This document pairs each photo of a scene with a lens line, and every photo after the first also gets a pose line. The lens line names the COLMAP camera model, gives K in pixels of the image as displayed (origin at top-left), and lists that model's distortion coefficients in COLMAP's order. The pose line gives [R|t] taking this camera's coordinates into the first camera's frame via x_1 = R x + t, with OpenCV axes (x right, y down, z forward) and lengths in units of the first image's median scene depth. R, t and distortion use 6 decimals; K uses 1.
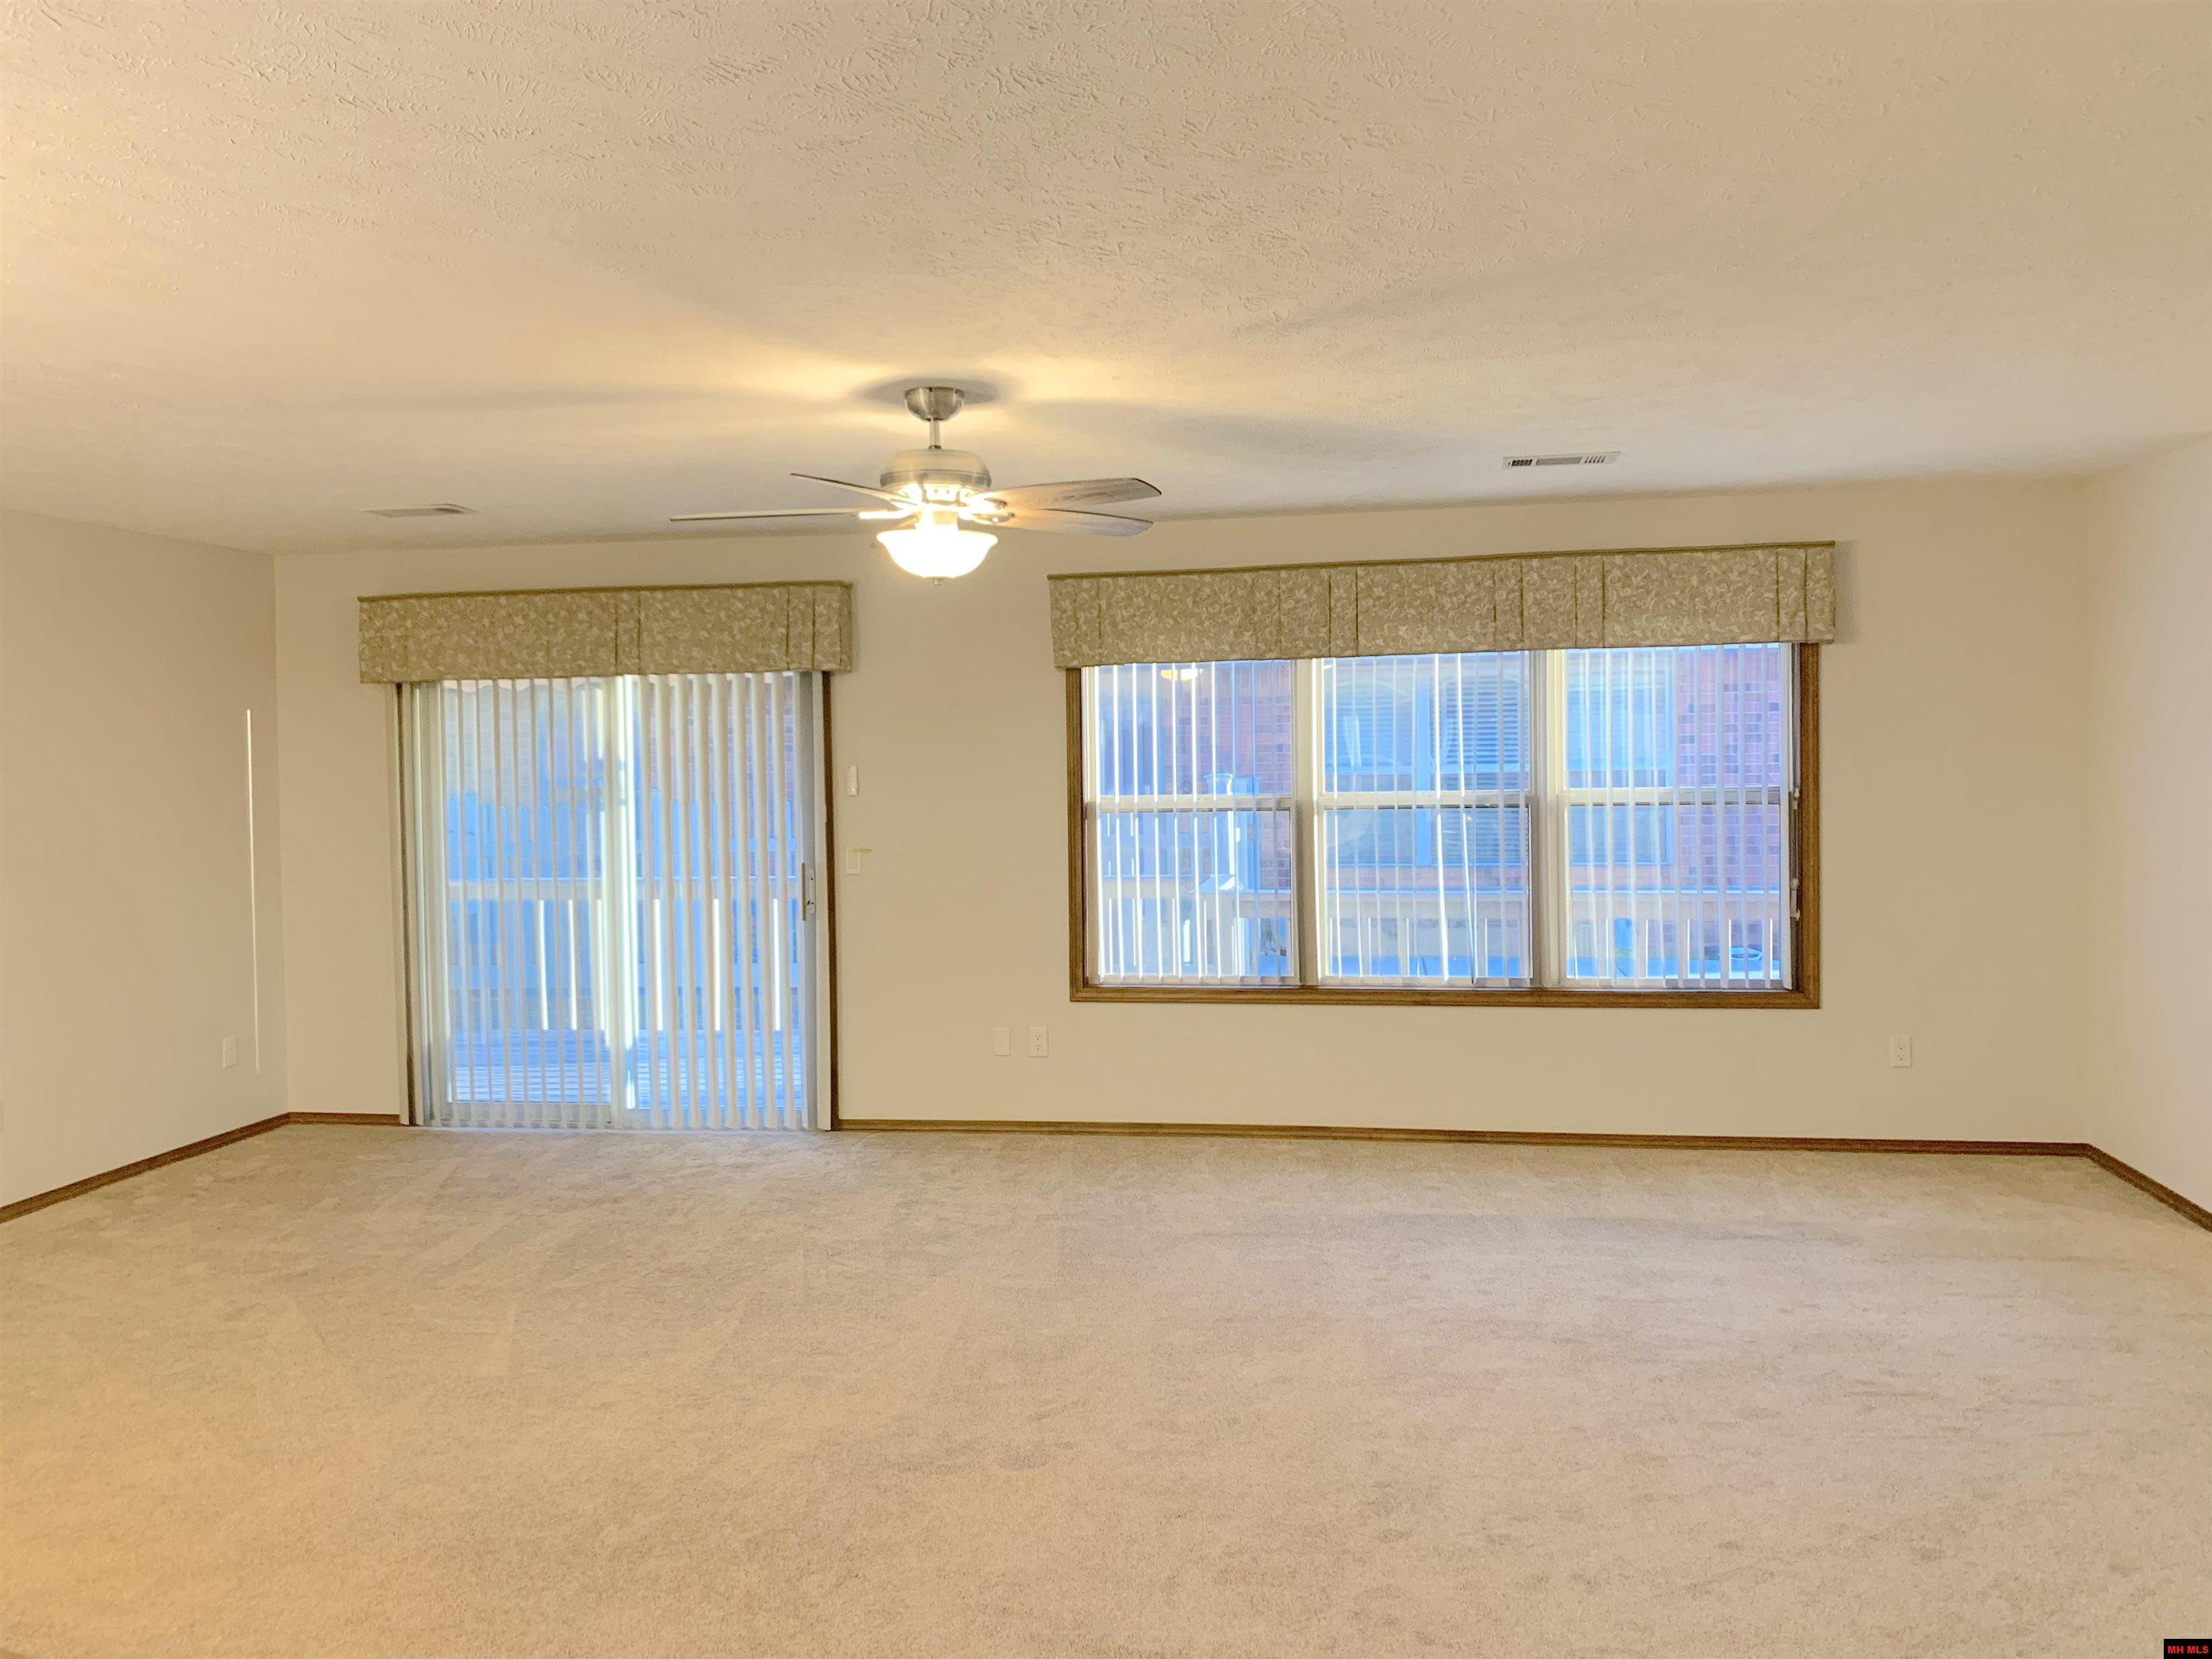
lens RADIAL K [[1687.0, 0, 1093.6], [0, 1687.0, 825.6], [0, 0, 1]] dist [0.041414, -0.054440]
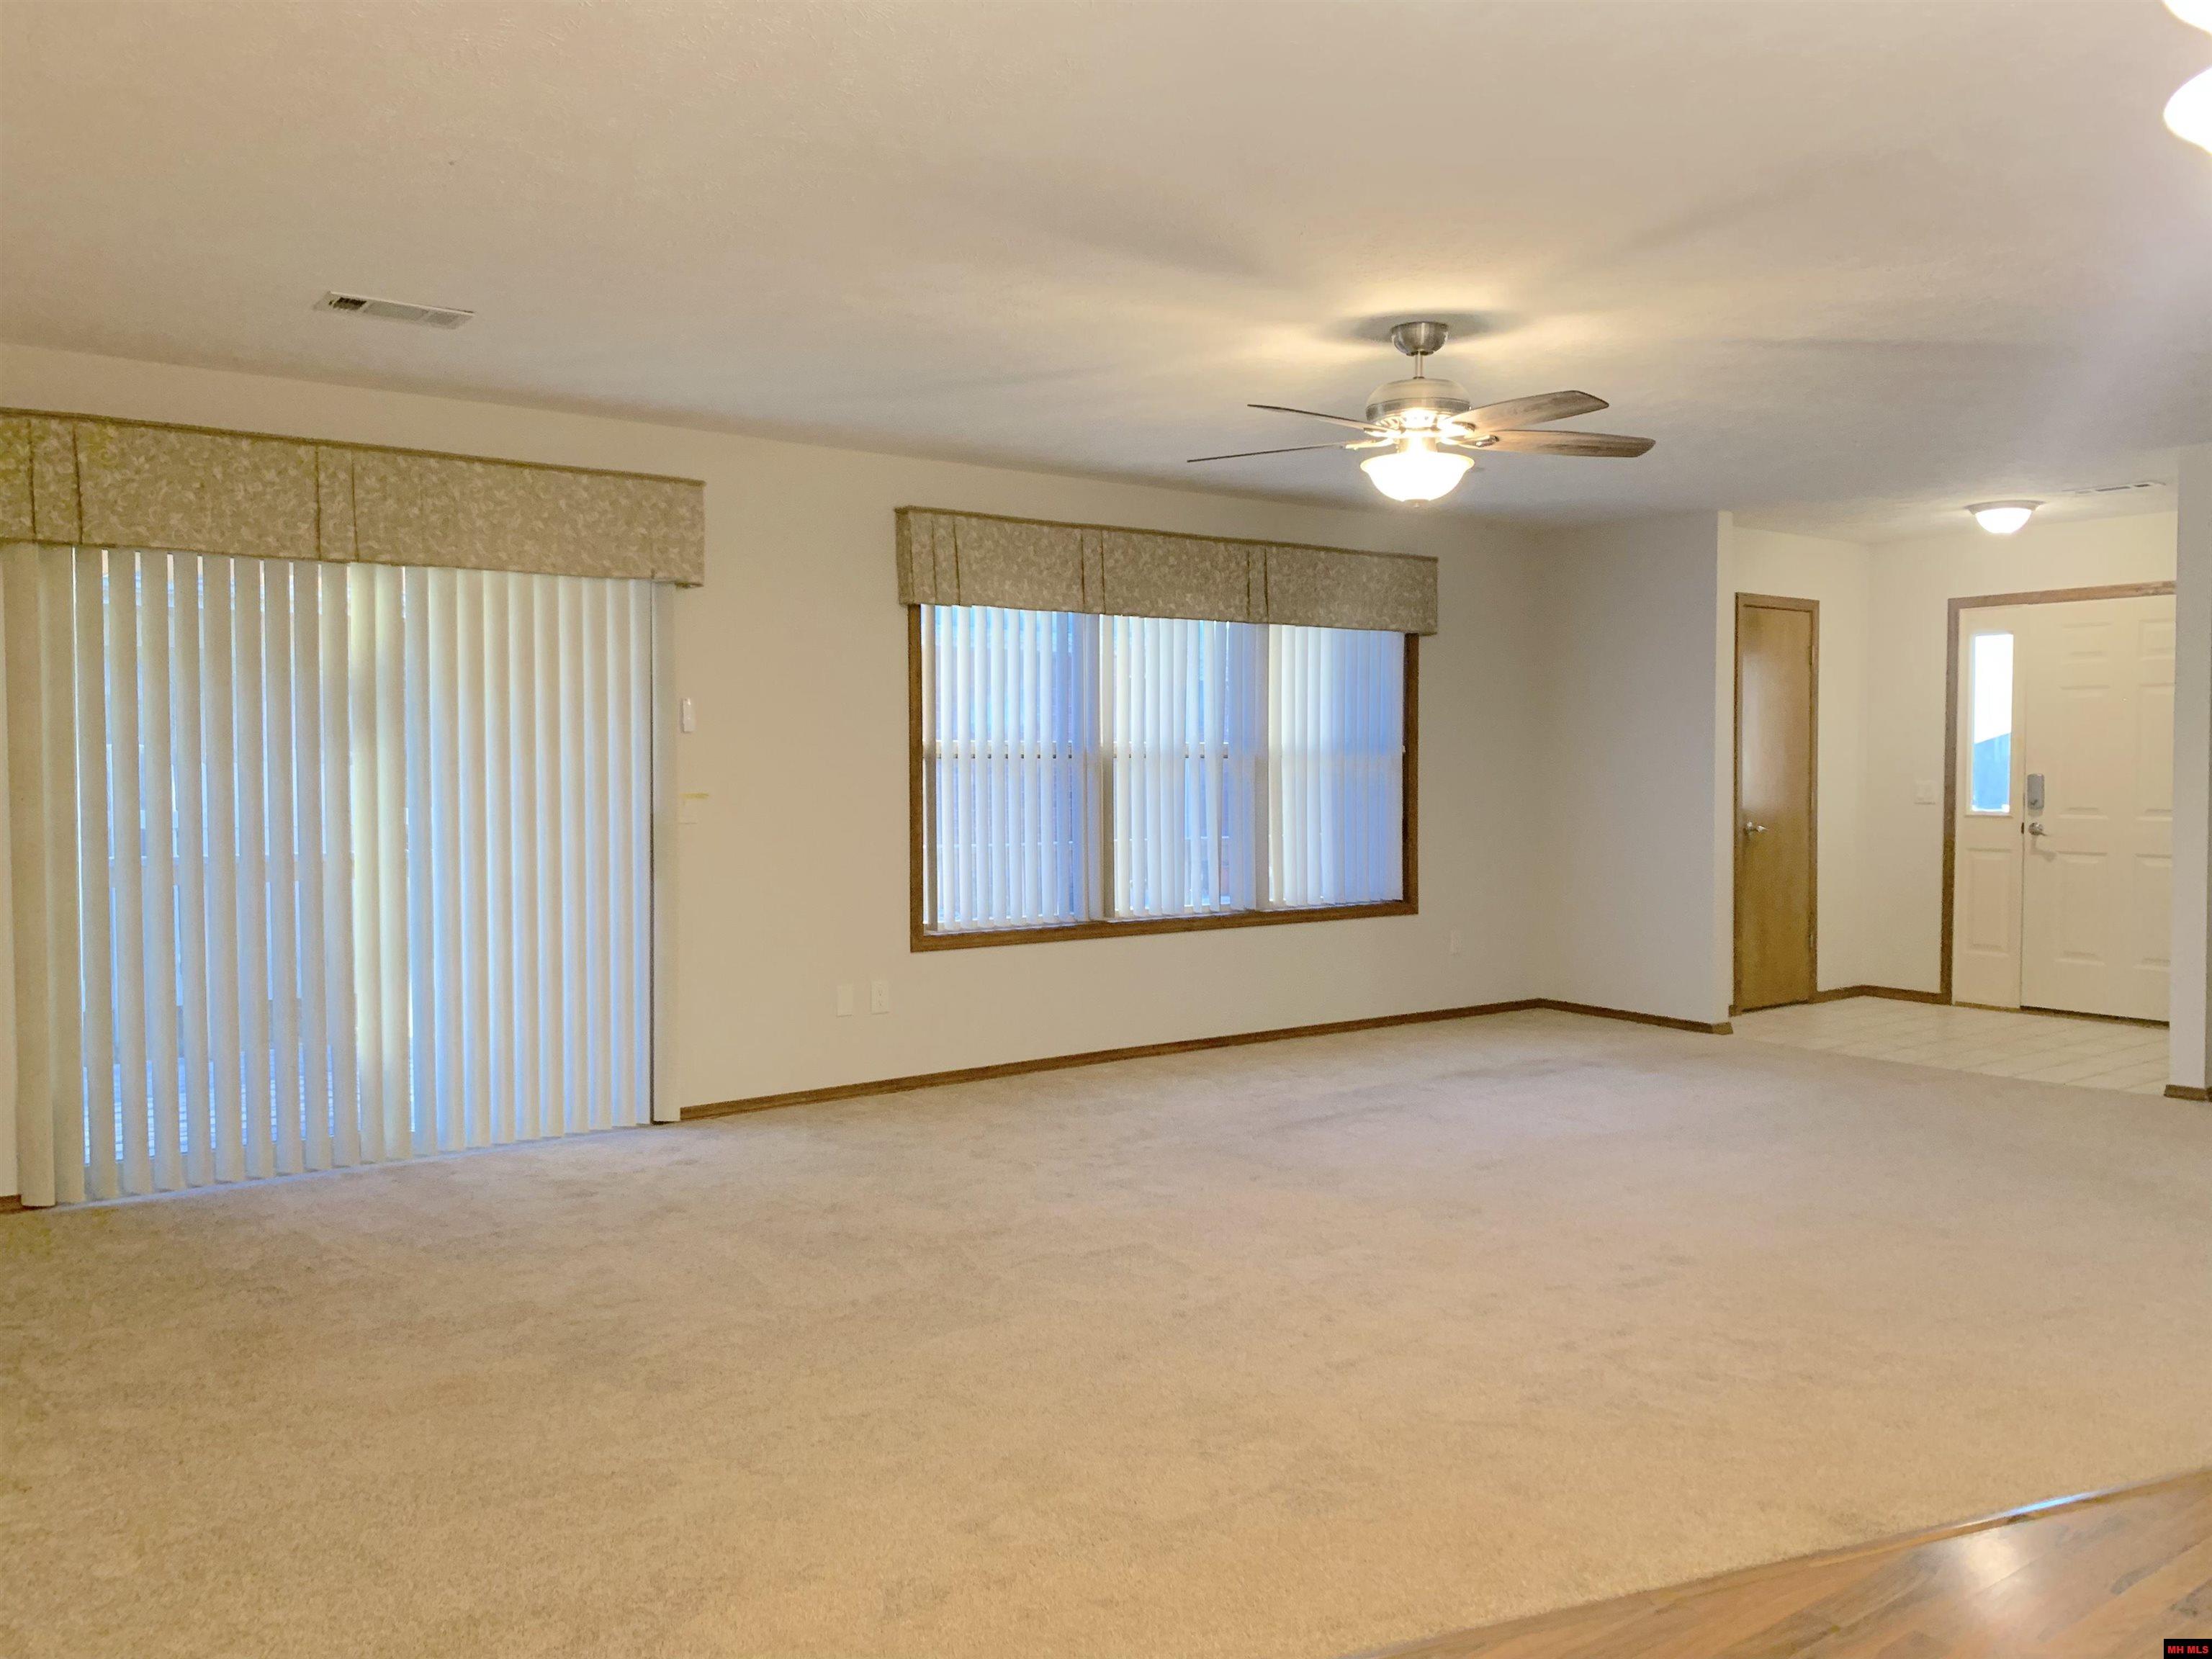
lens RADIAL K [[1687.0, 0, 1087.1], [0, 1687.0, 828.5], [0, 0, 1]] dist [0.041414, -0.054440]
pose [[0.700455, -0.009166, 0.713638, -0.657256], [0.015030, 0.999885, -0.001911, 0.038939], [-0.713538, 0.012065, 0.700512, 0.260923]]
